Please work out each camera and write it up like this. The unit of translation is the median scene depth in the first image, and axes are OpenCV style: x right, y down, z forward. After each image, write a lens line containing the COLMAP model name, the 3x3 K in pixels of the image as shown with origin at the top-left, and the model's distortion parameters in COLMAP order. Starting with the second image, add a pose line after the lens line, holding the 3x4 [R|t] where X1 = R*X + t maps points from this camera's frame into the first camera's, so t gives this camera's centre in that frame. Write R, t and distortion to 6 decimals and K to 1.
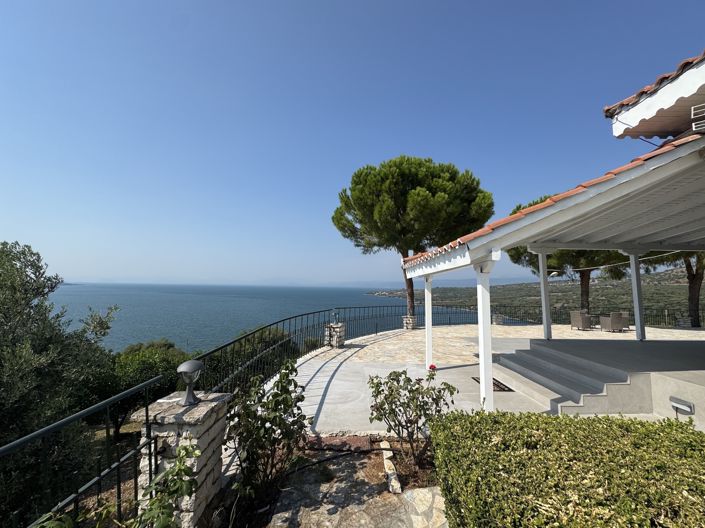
lens RADIAL K [[281.6, 0, 354.0], [0, 281.6, 267.6], [0, 0, 1]] dist [-0.002795, 0.000560]
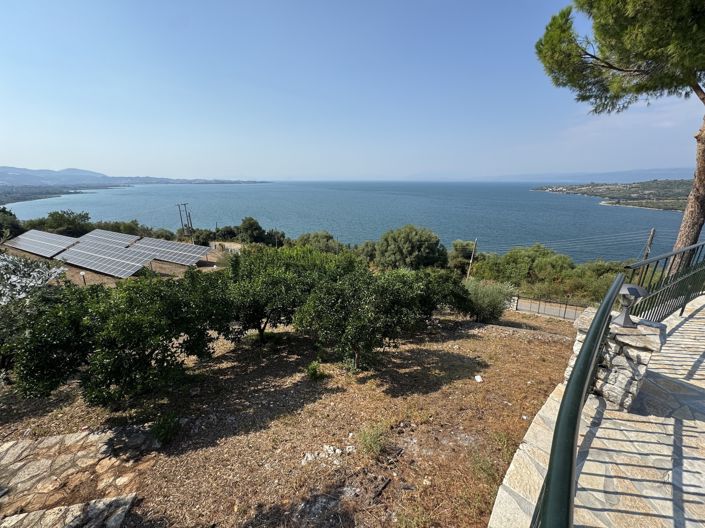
lens RADIAL K [[281.6, 0, 352.0], [0, 281.6, 266.6], [0, 0, 1]] dist [-0.002795, 0.000560]
pose [[0.871269, 0.128513, -0.473681, -0.075577], [0.046145, 0.939387, 0.339740, 0.019455], [0.488631, -0.317863, 0.812529, 0.254870]]
